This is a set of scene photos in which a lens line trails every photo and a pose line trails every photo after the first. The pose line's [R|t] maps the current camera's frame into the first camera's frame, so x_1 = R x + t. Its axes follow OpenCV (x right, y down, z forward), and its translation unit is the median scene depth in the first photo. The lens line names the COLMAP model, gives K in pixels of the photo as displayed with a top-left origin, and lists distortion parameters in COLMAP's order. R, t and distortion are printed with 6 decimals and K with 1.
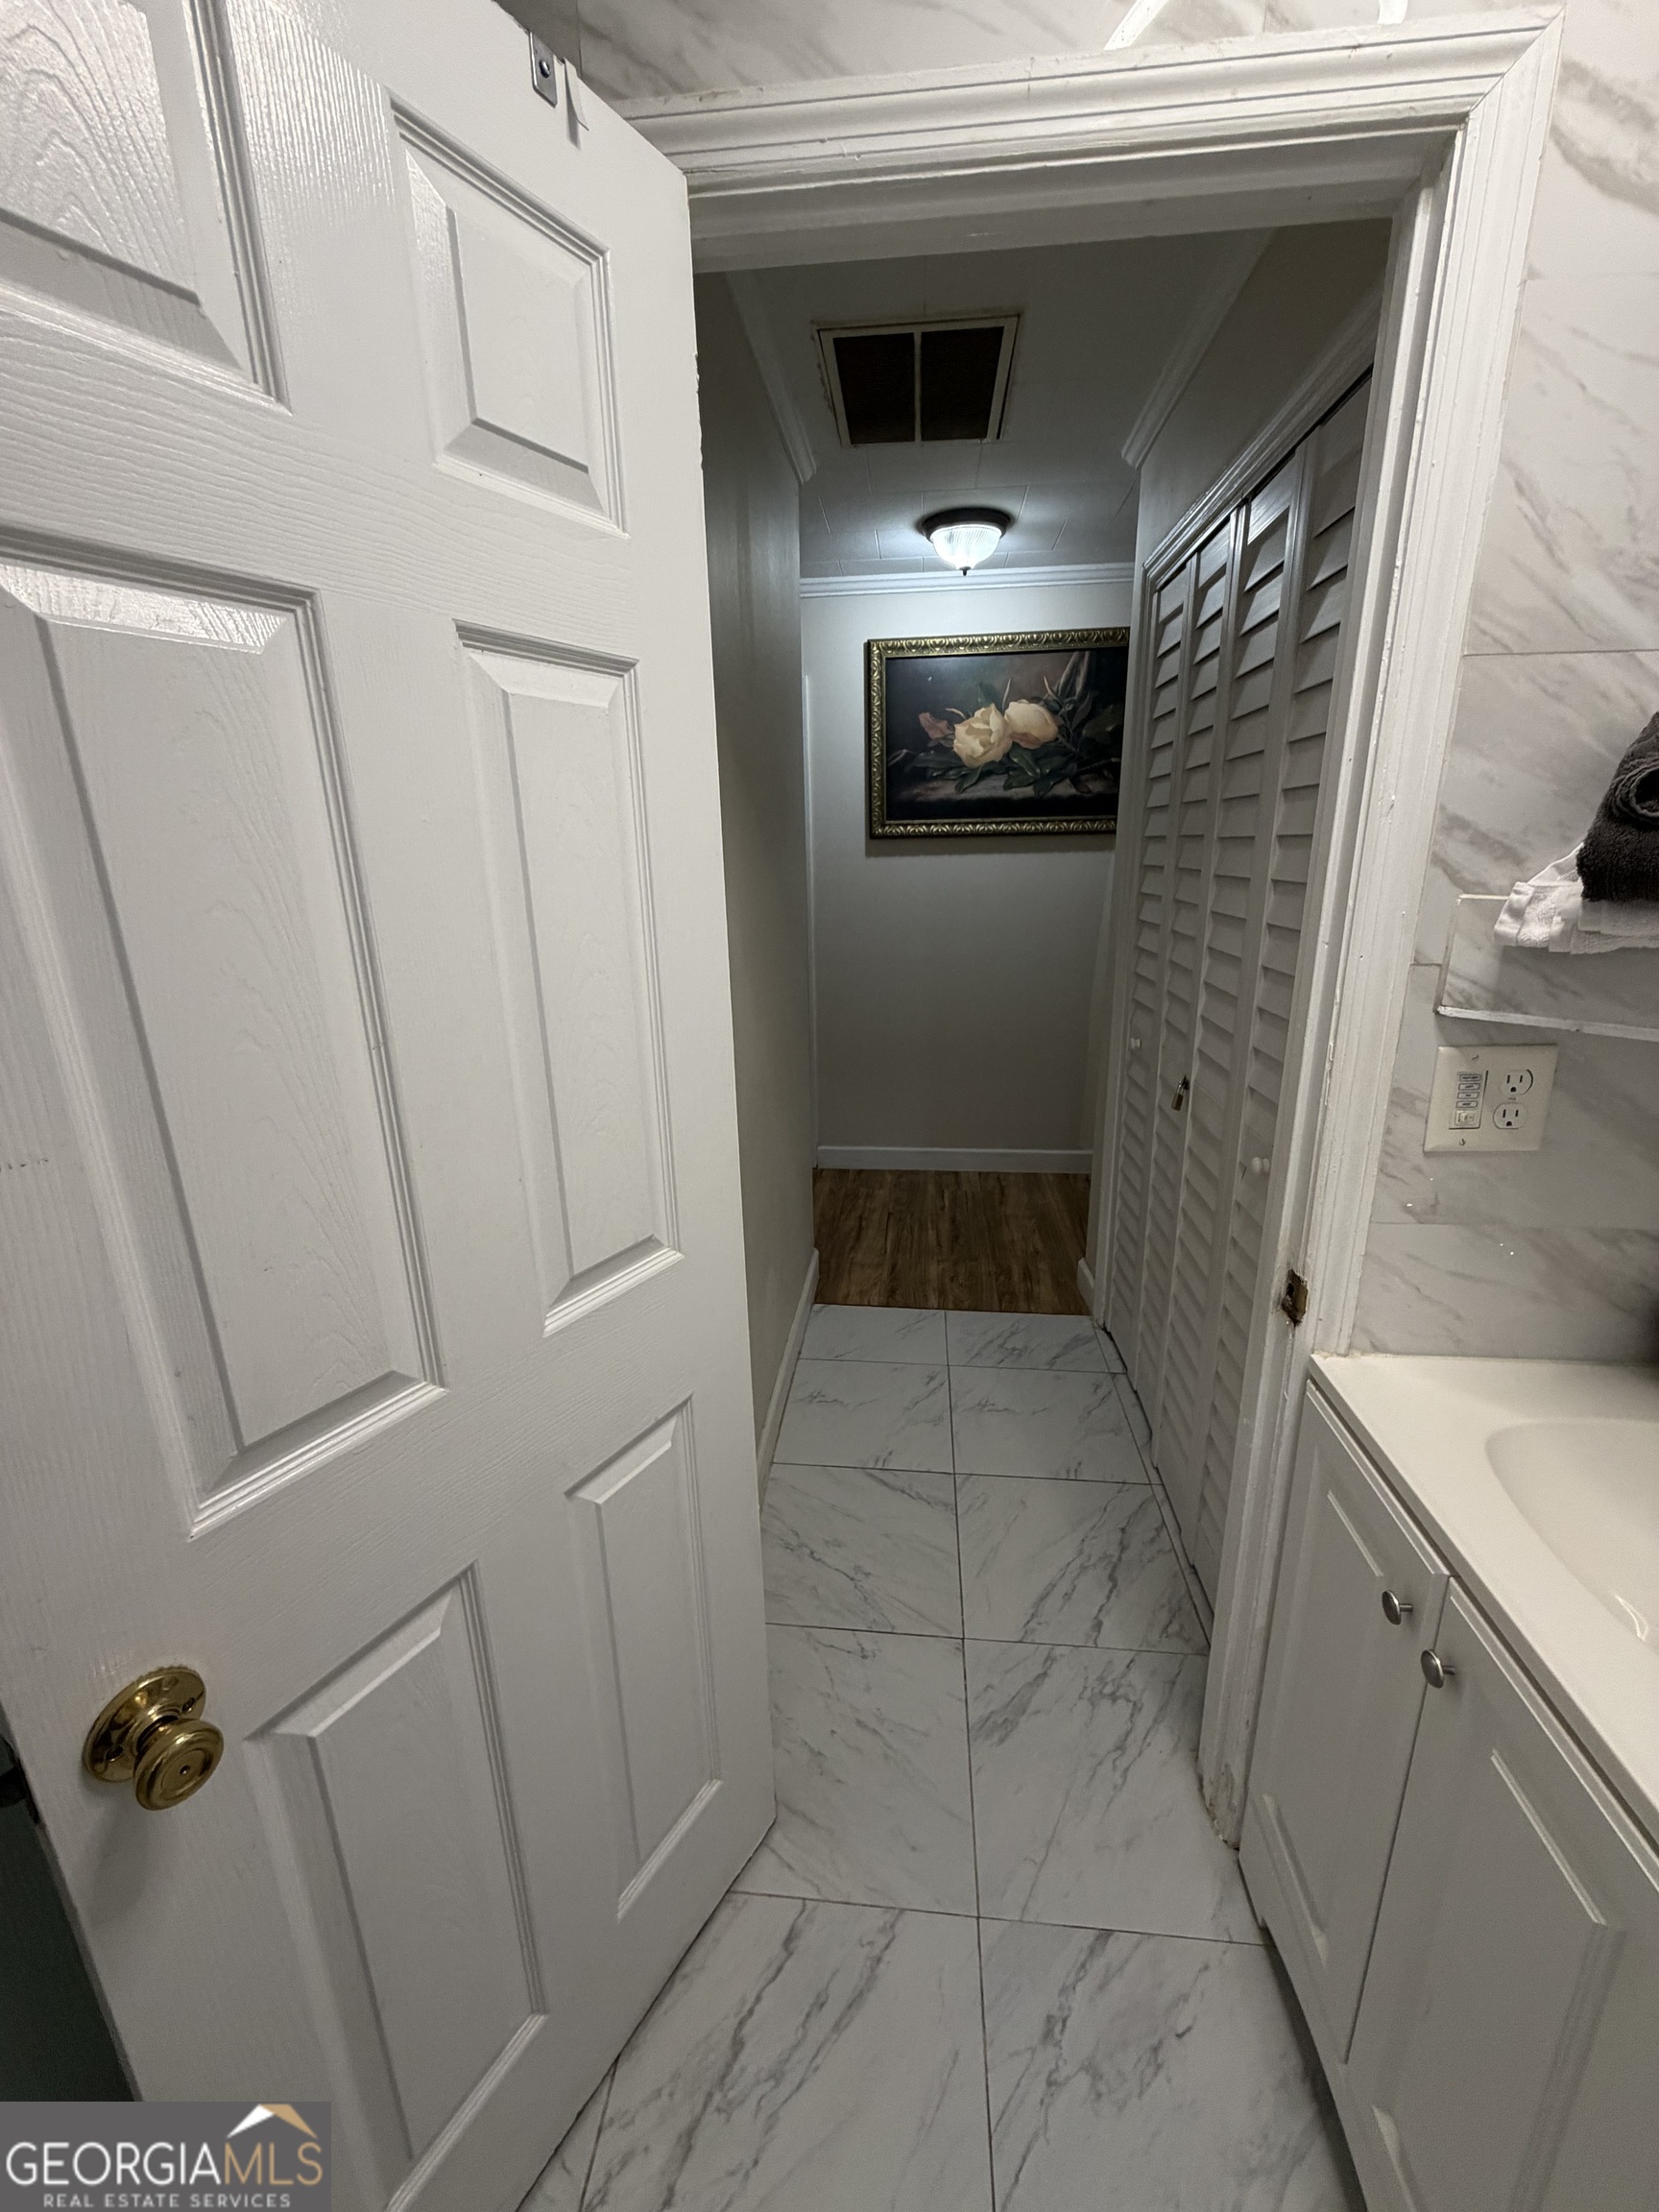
lens RADIAL K [[886.7, 0, 830.6], [0, 886.7, 1109.5], [0, 0, 1]] dist [-0.001793, -0.000192]
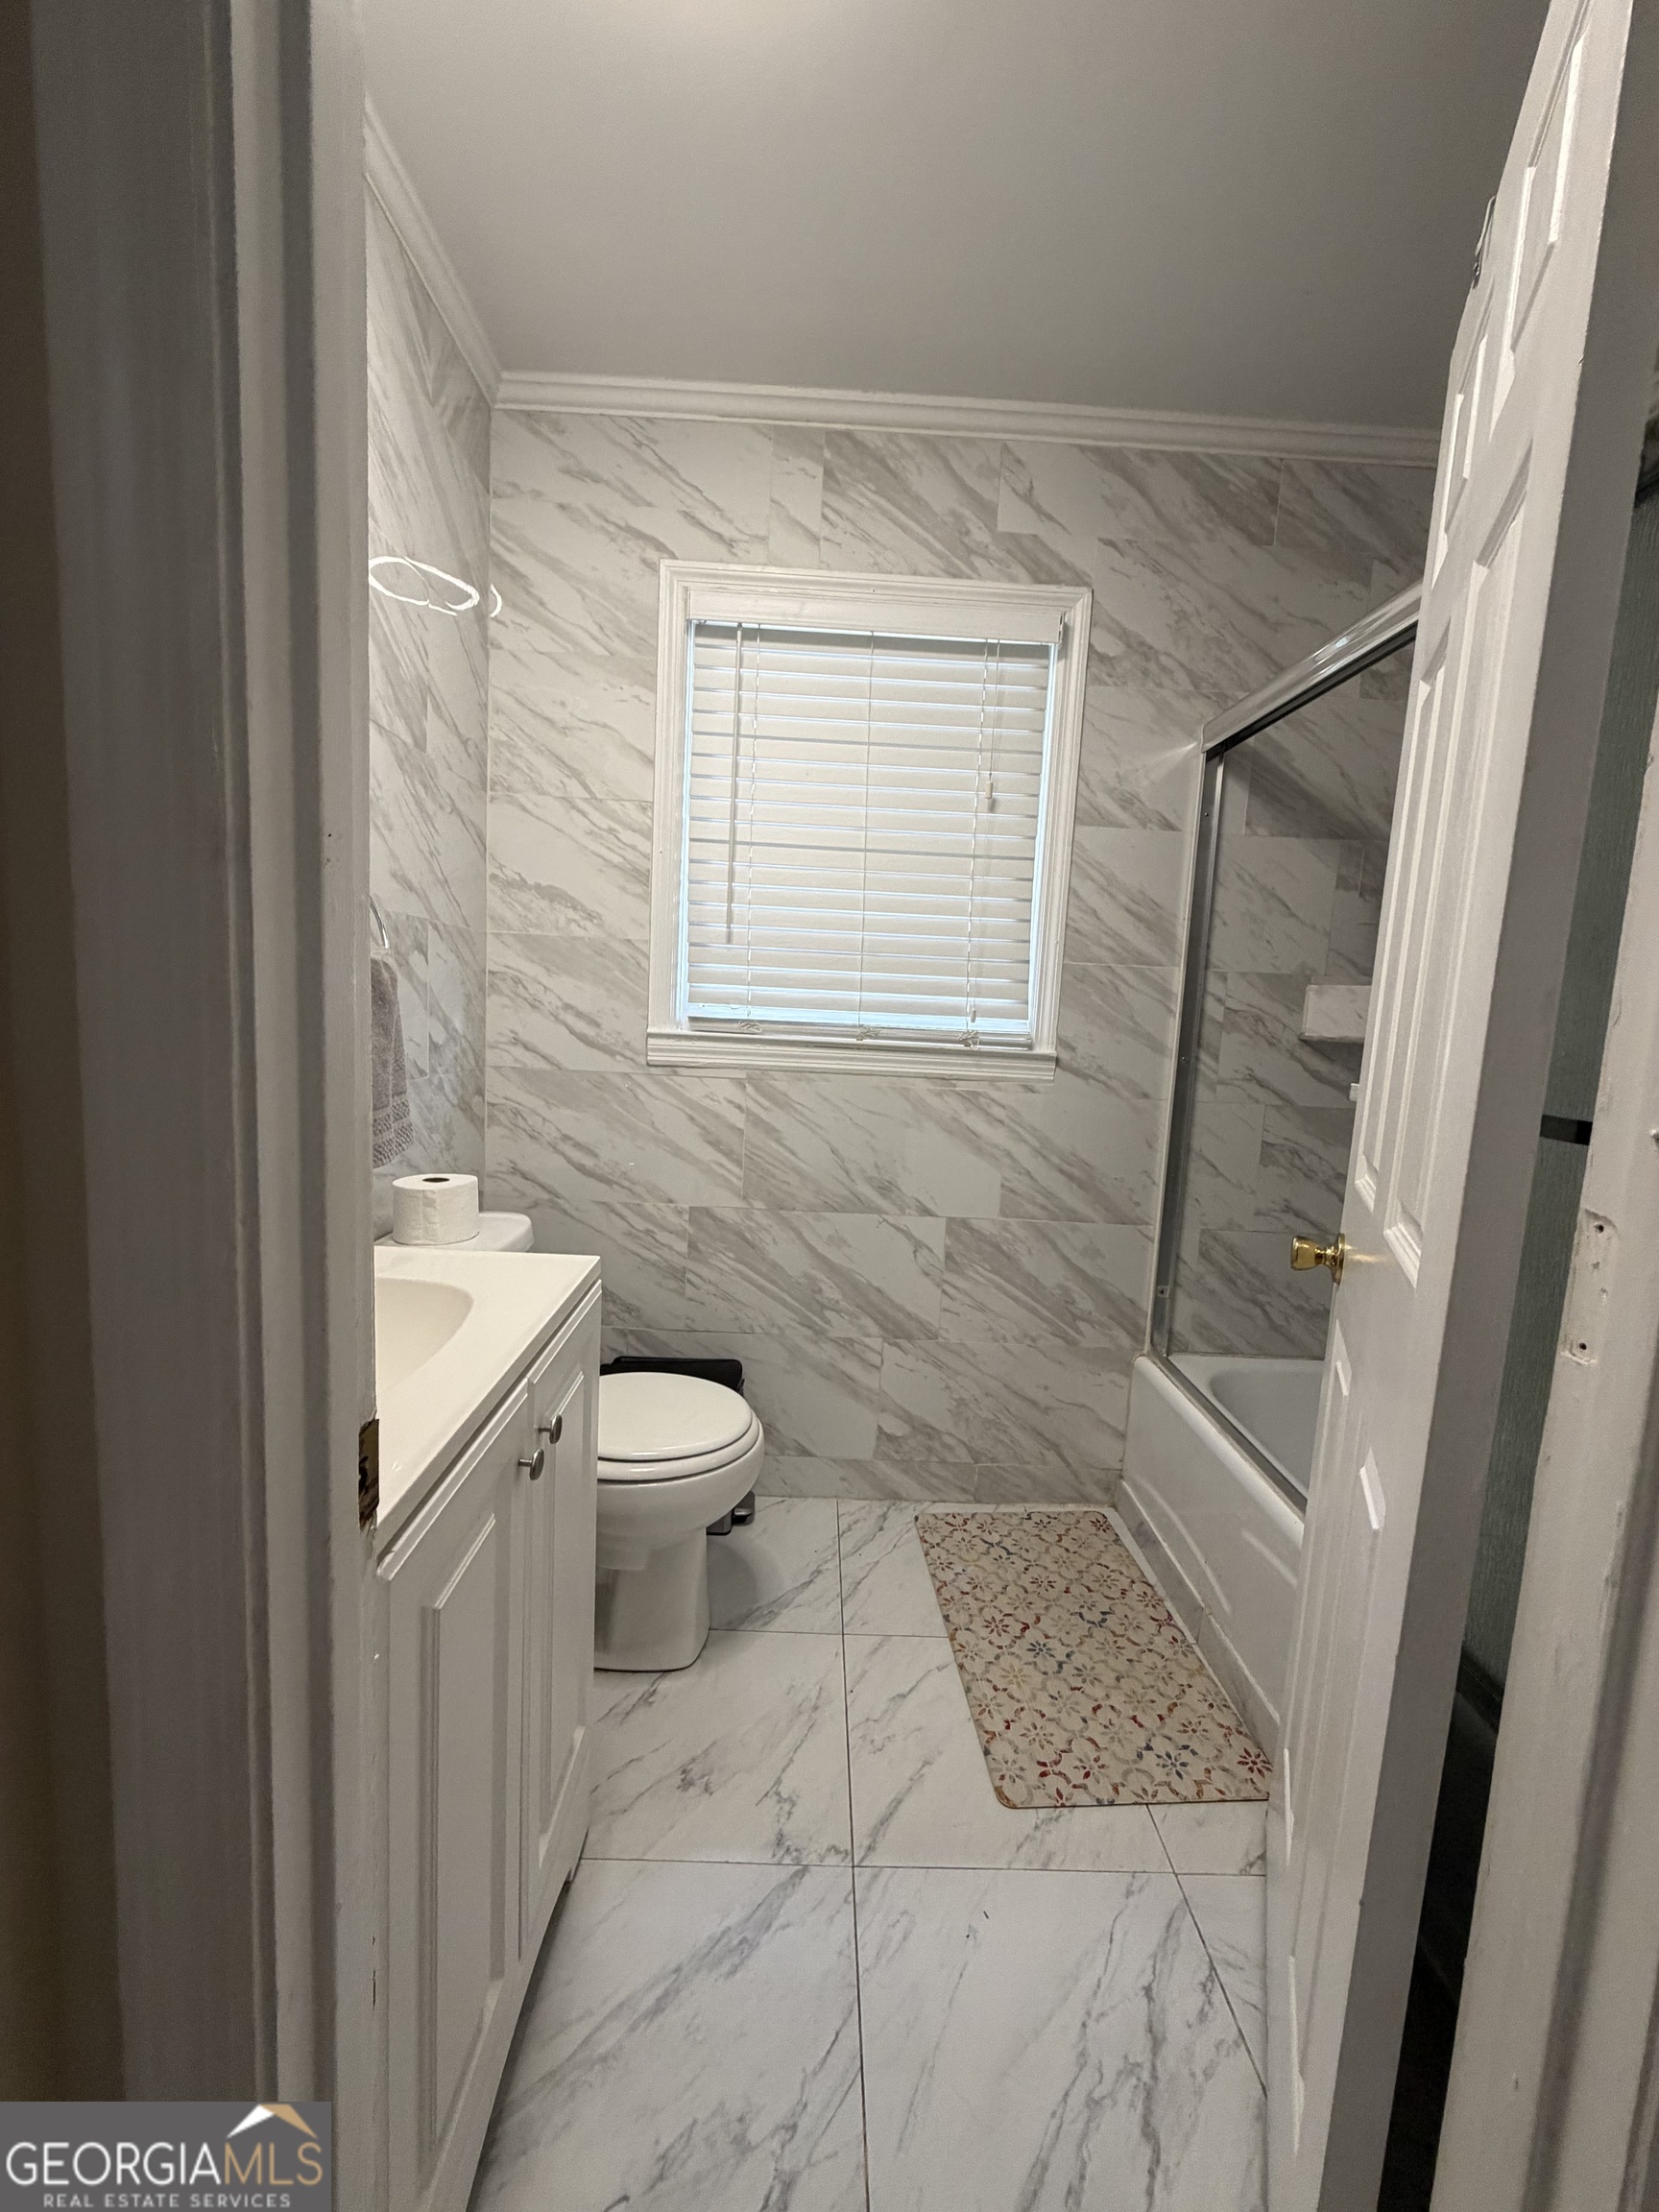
lens RADIAL K [[886.7, 0, 824.7], [0, 886.7, 1097.9], [0, 0, 1]] dist [-0.001793, -0.000192]
pose [[-0.993318, -0.025633, -0.112524, 0.342755], [-0.068624, 0.915109, 0.397323, -0.192237], [0.092787, 0.402390, -0.910754, 1.393056]]
